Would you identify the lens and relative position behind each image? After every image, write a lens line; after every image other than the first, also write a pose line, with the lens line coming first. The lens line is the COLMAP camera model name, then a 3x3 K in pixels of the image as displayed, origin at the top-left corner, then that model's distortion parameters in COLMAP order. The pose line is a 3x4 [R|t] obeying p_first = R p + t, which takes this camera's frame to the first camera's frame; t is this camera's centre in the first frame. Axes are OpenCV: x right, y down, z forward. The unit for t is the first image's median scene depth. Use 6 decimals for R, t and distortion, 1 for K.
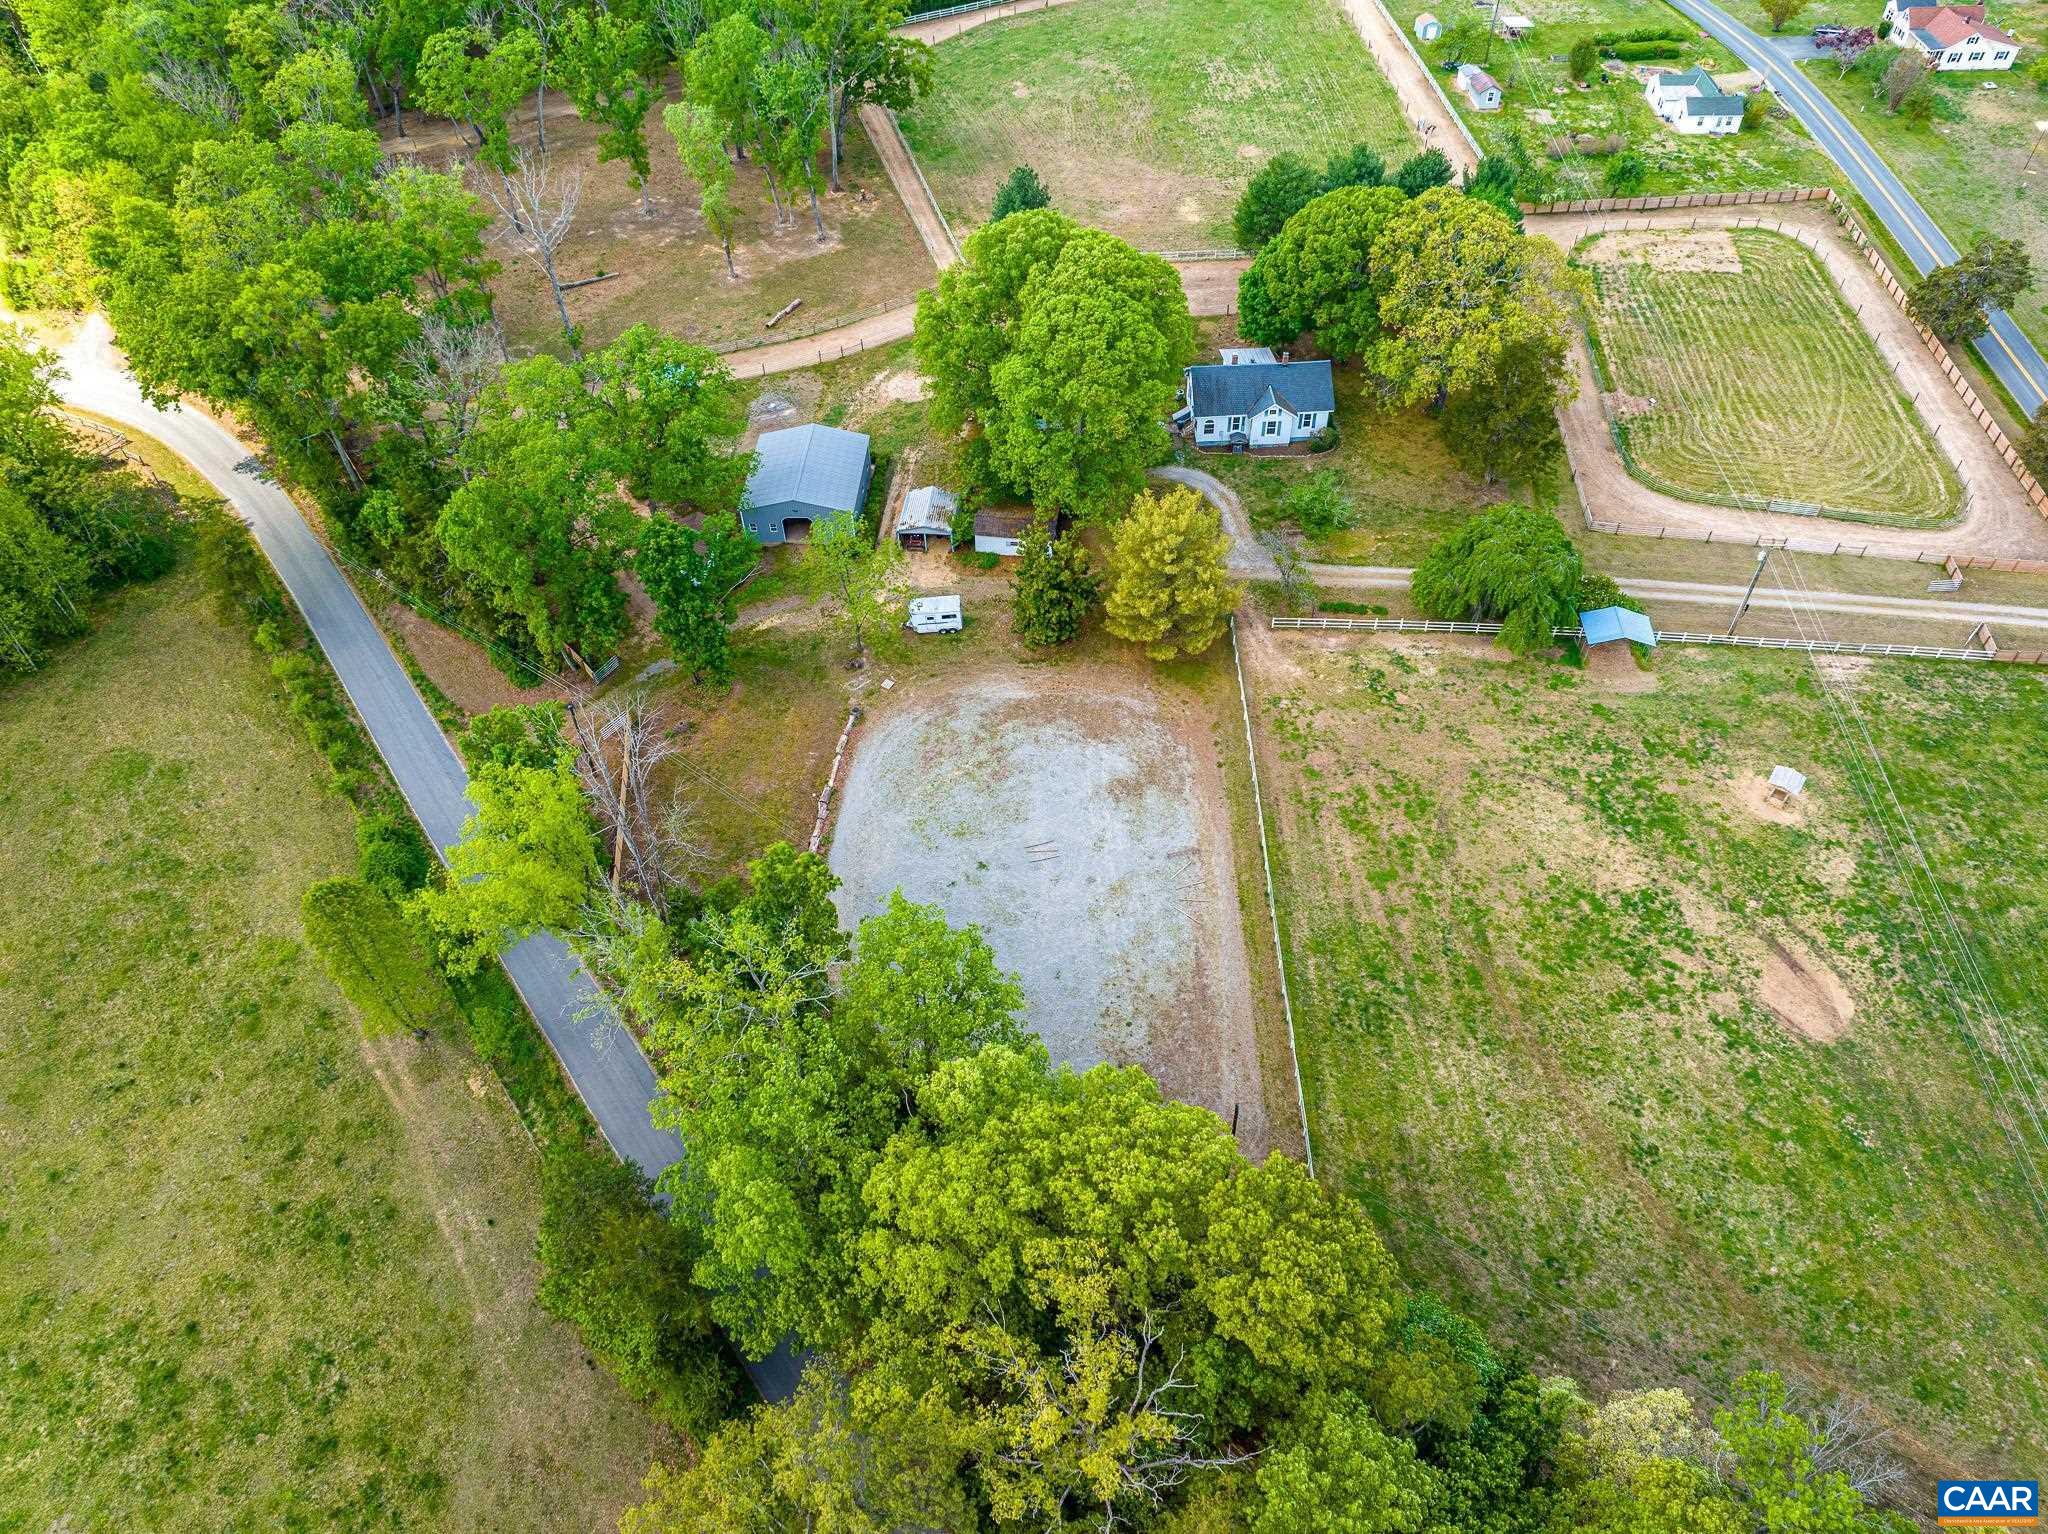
lens RADIAL K [[1417.5, 0, 1024.0], [0, 1417.5, 767.0], [0, 0, 1]] dist [-0.061103, 0.042316]
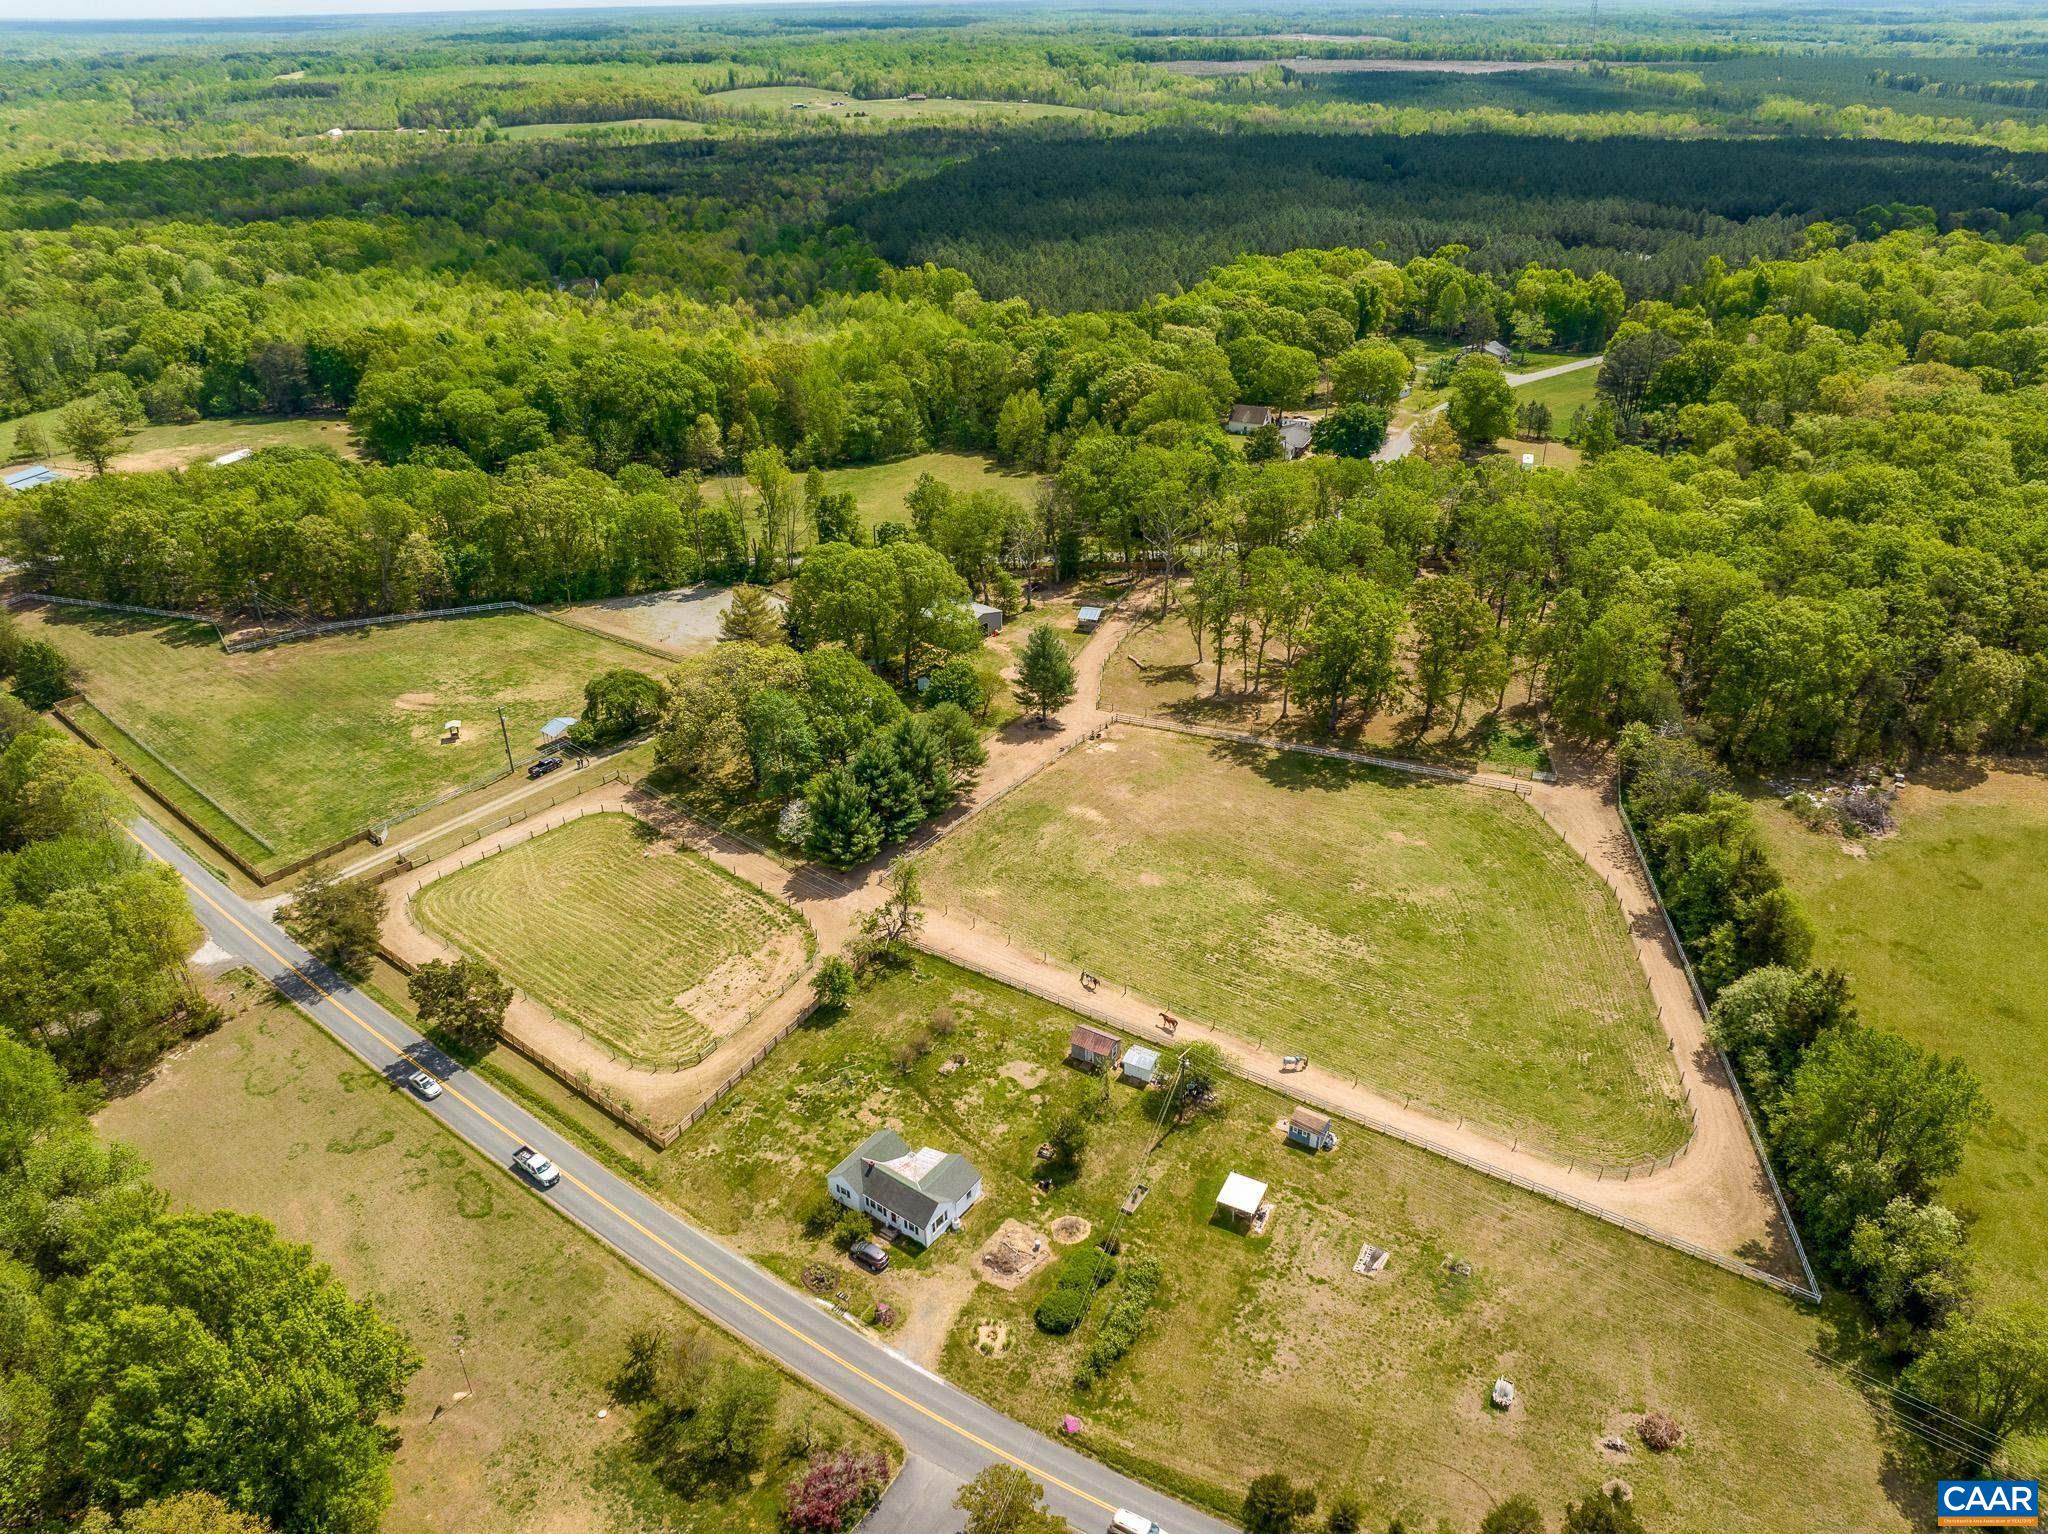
lens RADIAL K [[1417.5, 0, 1024.0], [0, 1417.5, 767.0], [0, 0, 1]] dist [-0.061103, 0.042316]
pose [[-0.594602, 0.410548, -0.691302, 1.380603], [-0.588655, 0.363373, 0.722112, -1.794433], [0.547662, 0.836308, 0.025609, 1.341349]]
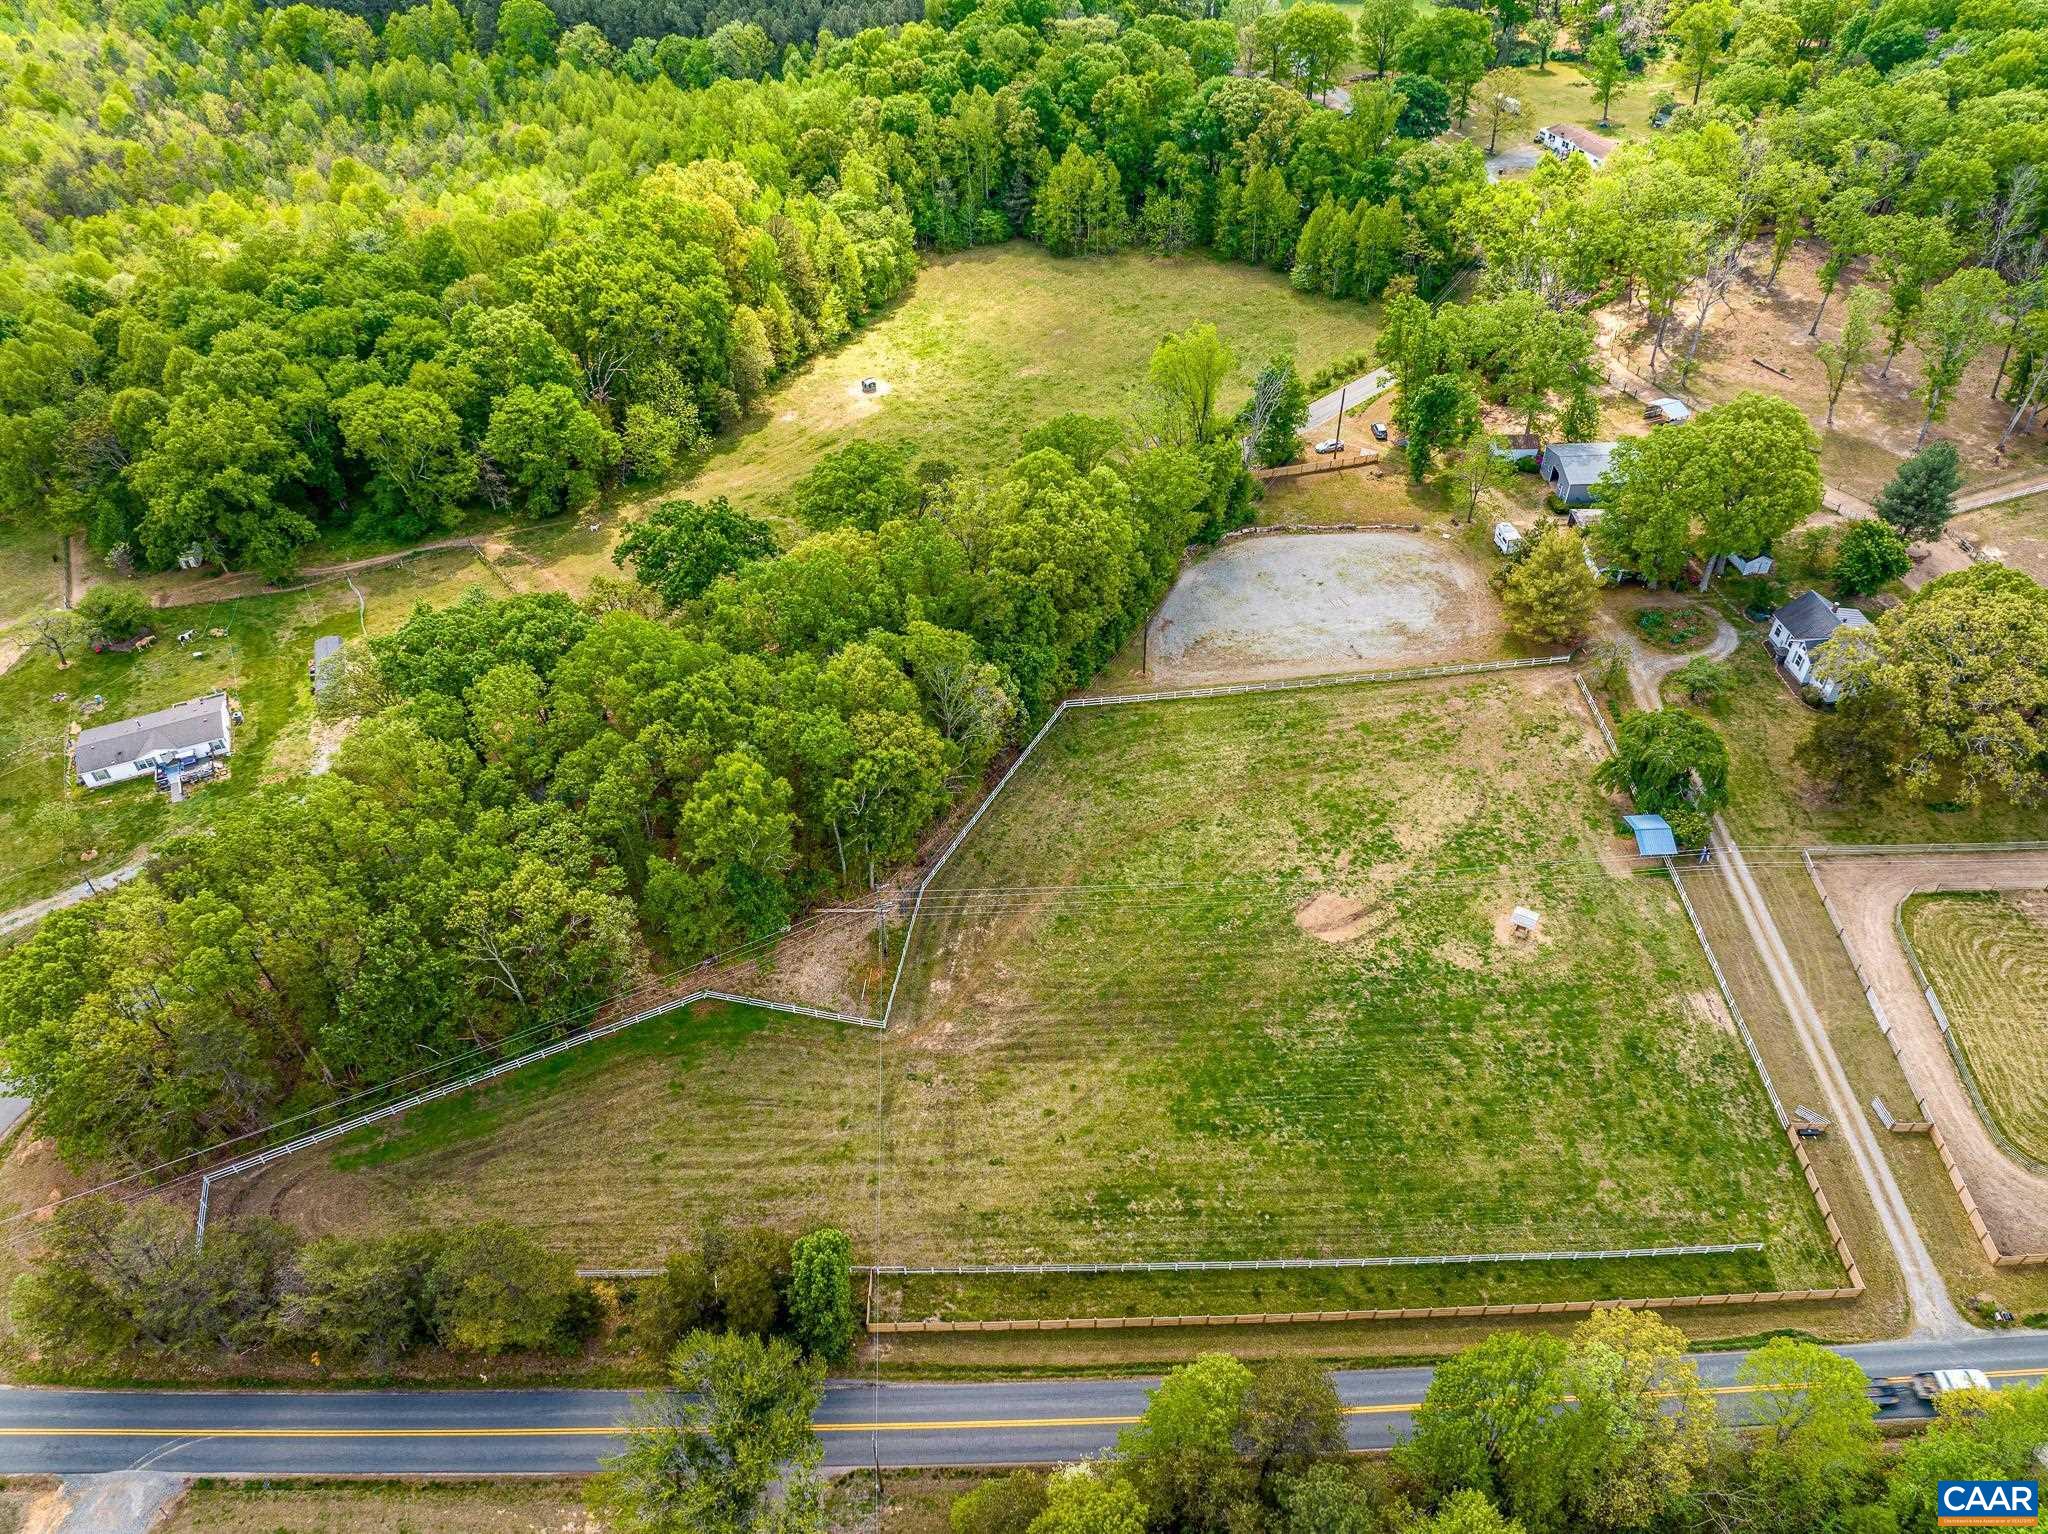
lens RADIAL K [[1451.7, 0, 1024.5], [0, 1451.7, 739.2], [0, 0, 1]] dist [-0.036454, 0.000667]
pose [[0.089897, 0.670019, -0.736880, 1.254375], [-0.733272, 0.545206, 0.406279, -0.255838], [0.673967, 0.503810, 0.540319, -0.086995]]
